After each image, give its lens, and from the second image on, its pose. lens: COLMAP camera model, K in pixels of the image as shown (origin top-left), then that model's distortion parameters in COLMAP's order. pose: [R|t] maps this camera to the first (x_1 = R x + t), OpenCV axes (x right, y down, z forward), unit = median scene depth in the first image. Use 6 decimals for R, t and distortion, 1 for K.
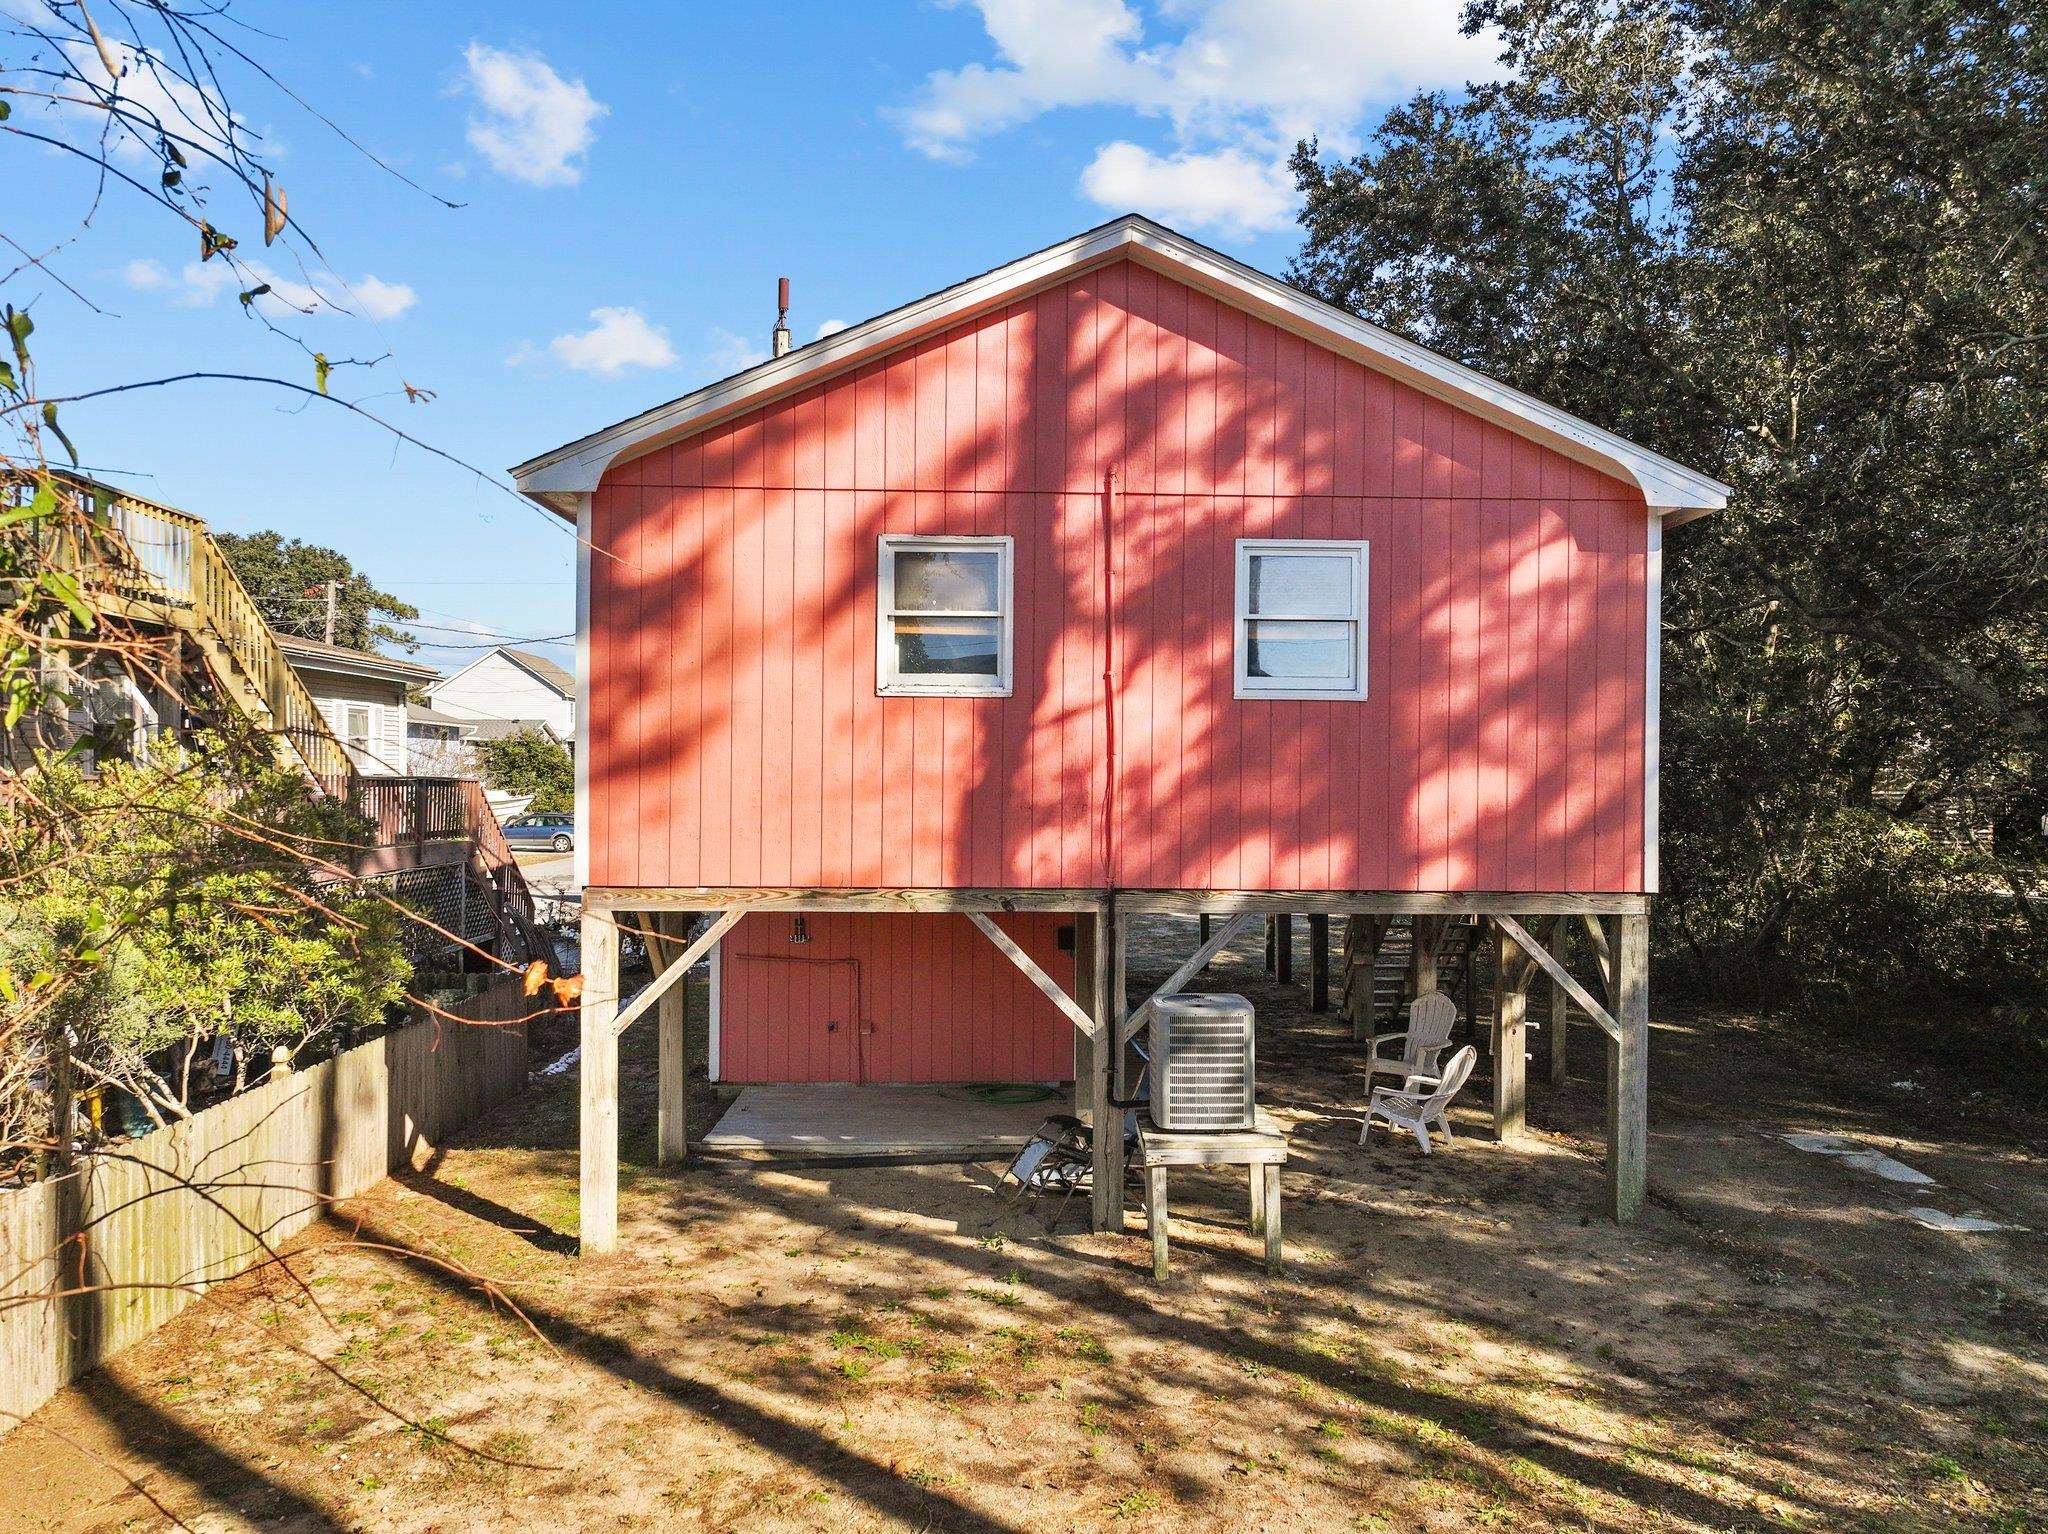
lens RADIAL K [[1494.0, 0, 1024.0], [0, 1494.0, 767.0], [0, 0, 1]] dist [-0.004146, 0.022637]
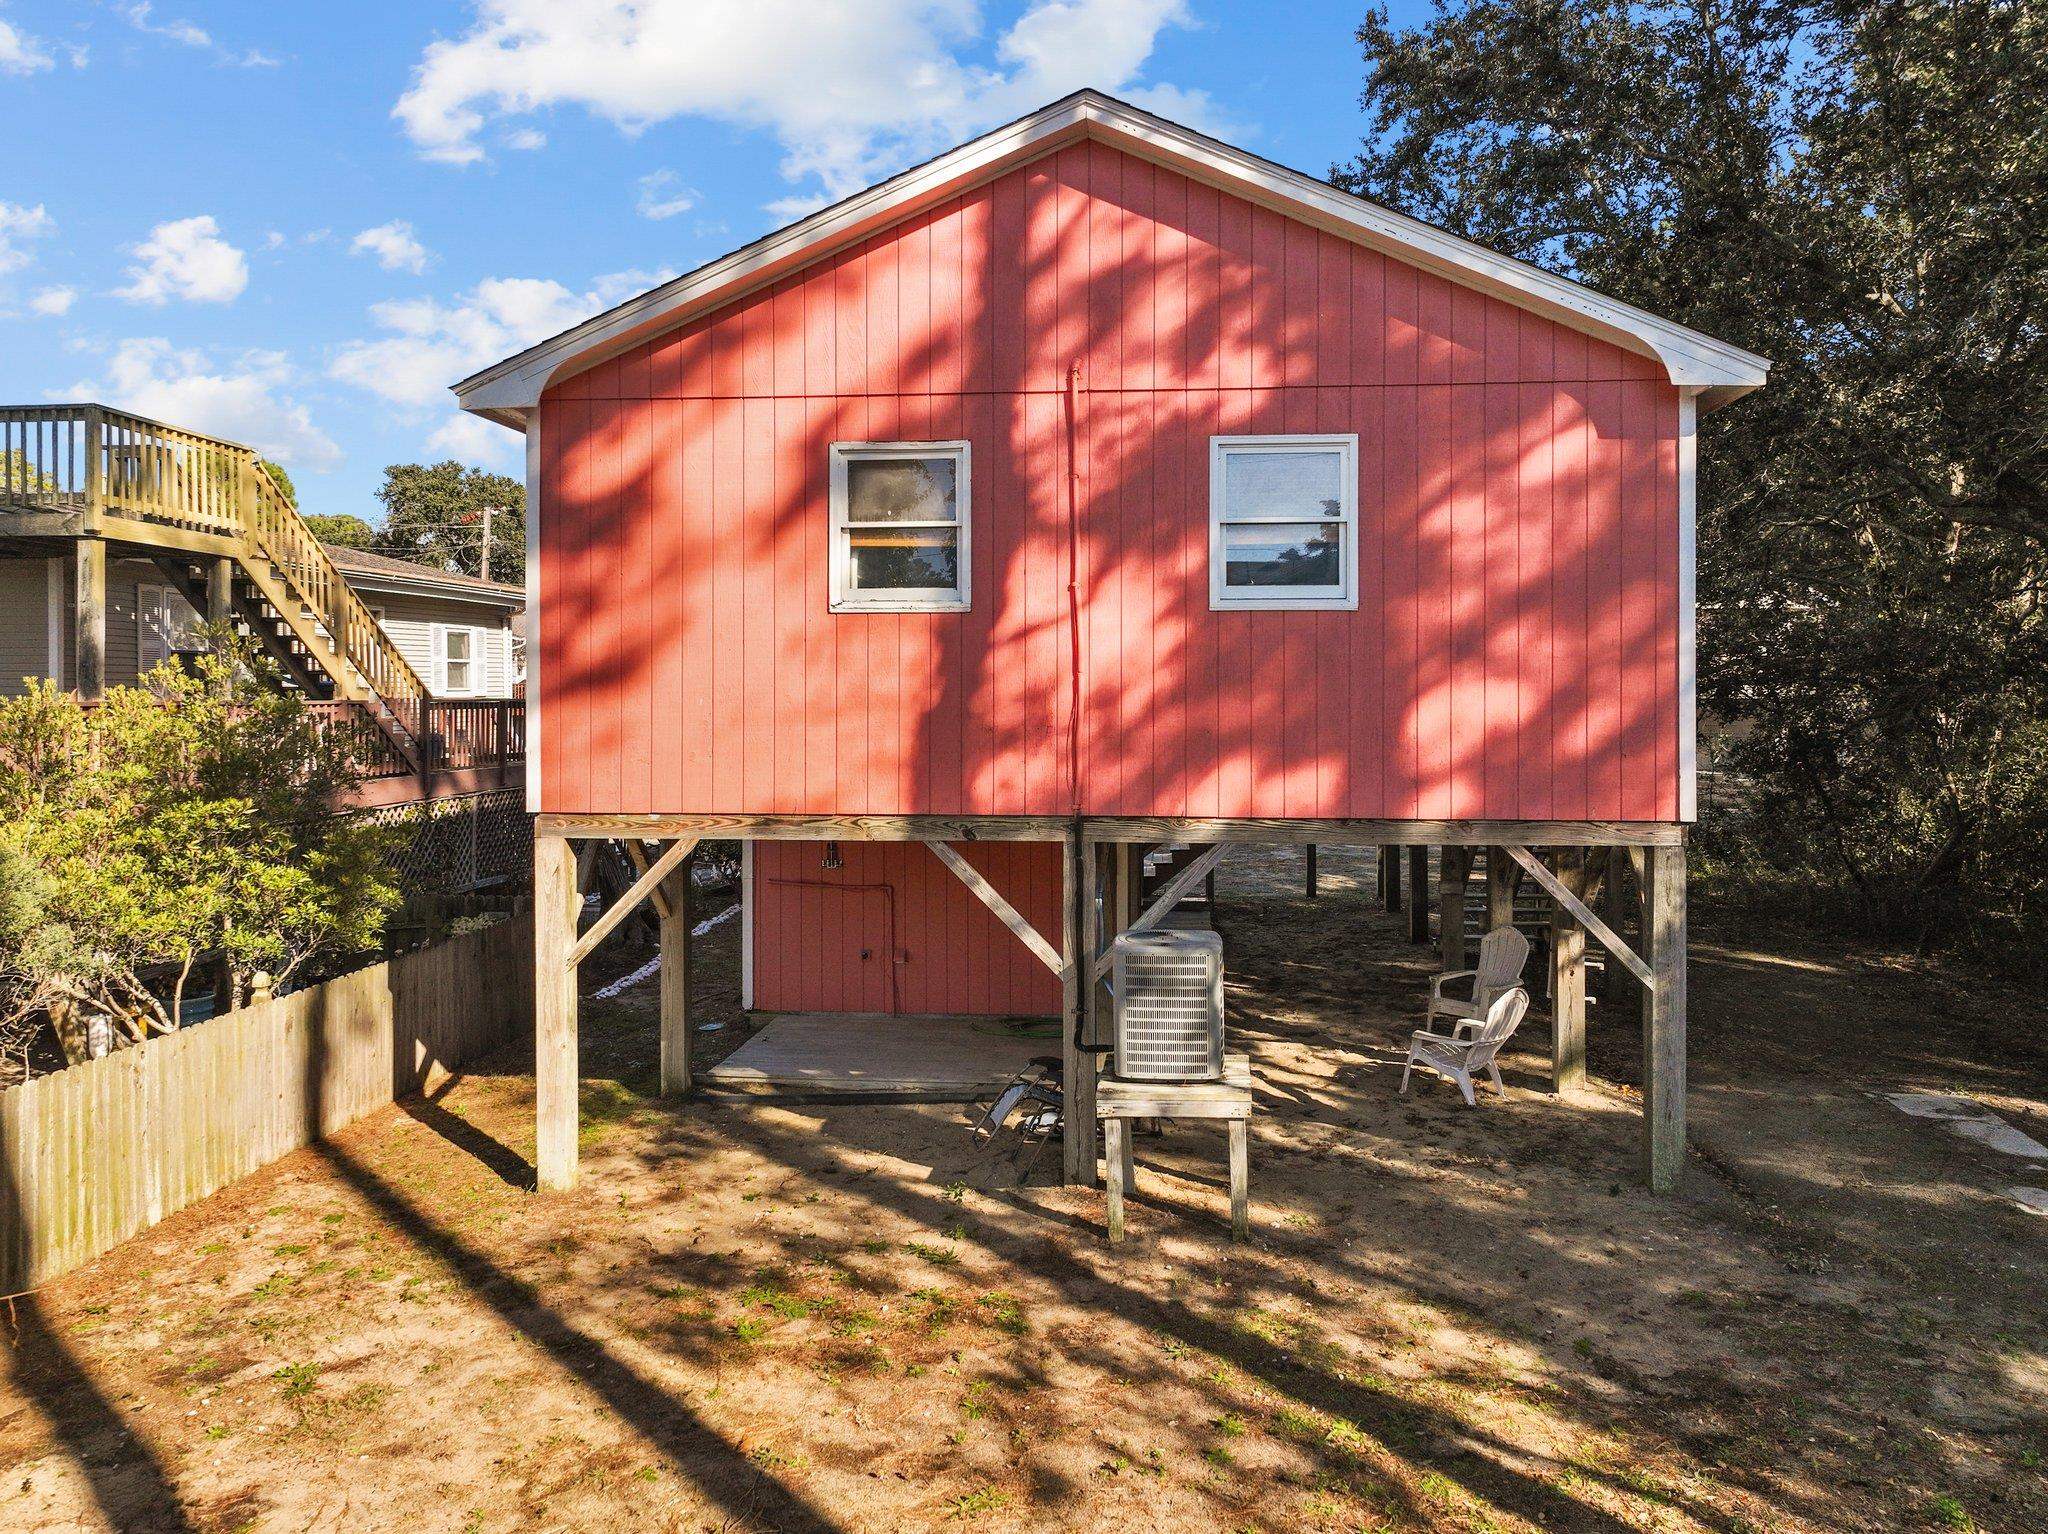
lens RADIAL K [[1513.4, 0, 1022.6], [0, 1513.4, 680.7], [0, 0, 1]] dist [-0.001260, 0.013425]
pose [[0.991969, -0.009564, -0.126117, 0.143501], [0.009451, 0.999954, -0.001494, -0.001703], [0.126126, 0.000290, 0.992014, 0.060931]]
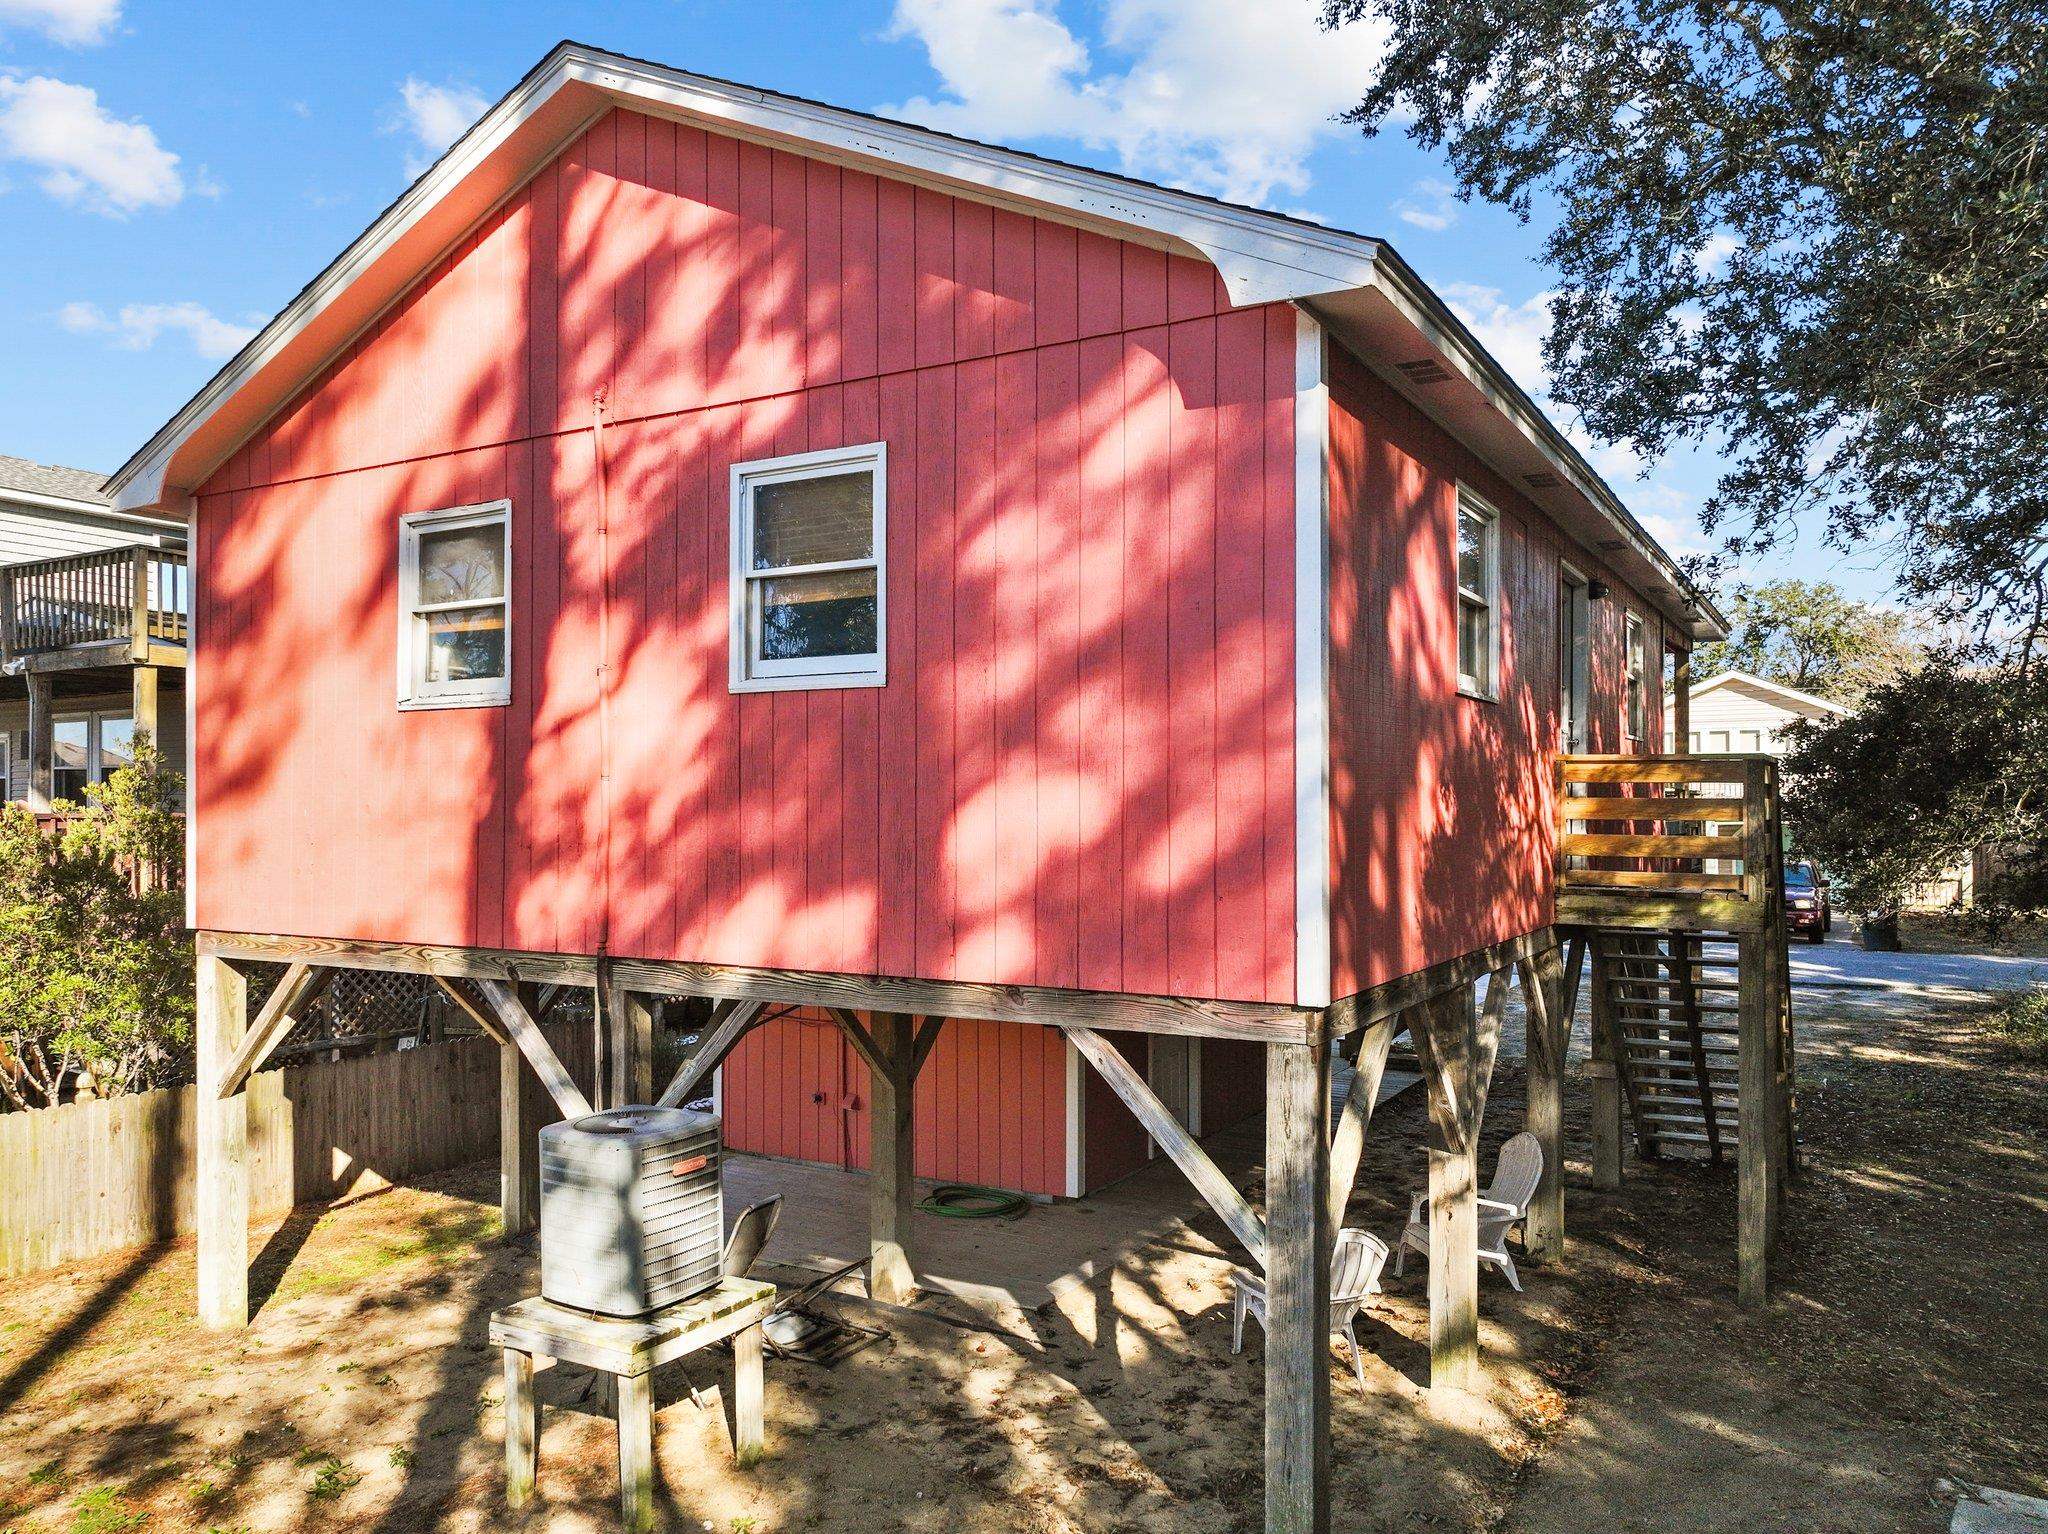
lens RADIAL K [[1475.8, 0, 1024.8], [0, 1475.8, 791.3], [0, 0, 1]] dist [-0.046113, 0.030970]
pose [[0.854459, -0.016021, -0.519271, 0.613010], [0.011066, 0.999859, -0.012640, 0.011448], [0.519401, 0.005055, 0.854516, 0.486784]]
